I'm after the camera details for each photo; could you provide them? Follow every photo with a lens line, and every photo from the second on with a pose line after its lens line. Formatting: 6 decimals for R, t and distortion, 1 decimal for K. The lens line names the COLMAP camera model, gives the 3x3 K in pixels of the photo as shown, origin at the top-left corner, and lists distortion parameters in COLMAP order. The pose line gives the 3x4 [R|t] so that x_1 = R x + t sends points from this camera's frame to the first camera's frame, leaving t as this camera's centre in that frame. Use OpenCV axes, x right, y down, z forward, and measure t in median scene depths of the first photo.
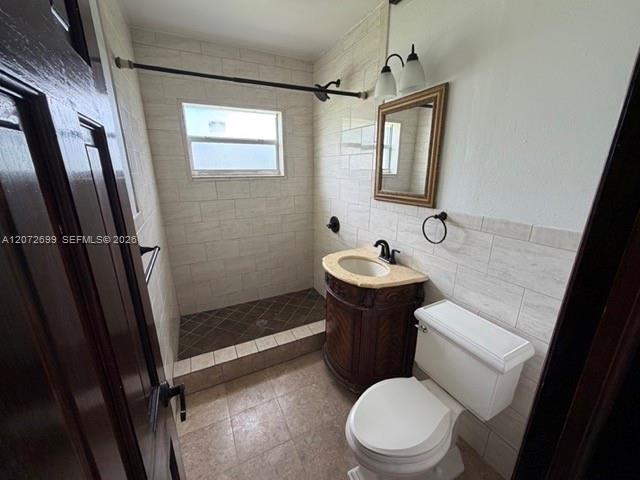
lens RADIAL K [[253.9, 0, 320.0], [0, 253.9, 240.0], [0, 0, 1]] dist [0.000375, 0.000104]
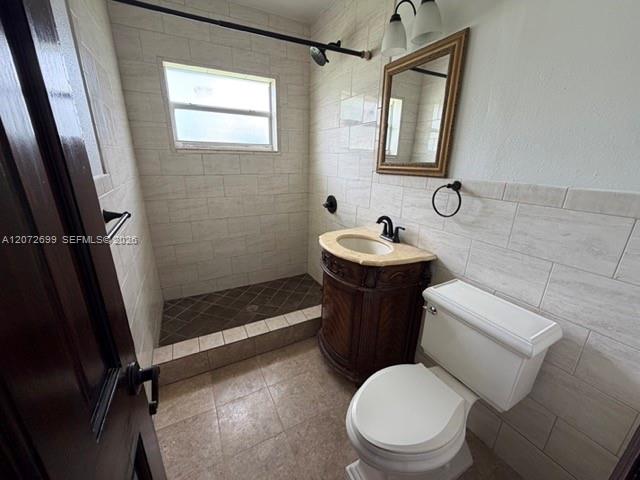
lens RADIAL K [[253.9, 0, 320.0], [0, 253.9, 240.0], [0, 0, 1]] dist [0.000375, 0.000104]
pose [[0.999553, 0.011850, 0.027431, -0.013221], [-0.012702, 0.999435, 0.031111, 0.060931], [-0.027047, -0.031445, 0.999139, 0.096500]]
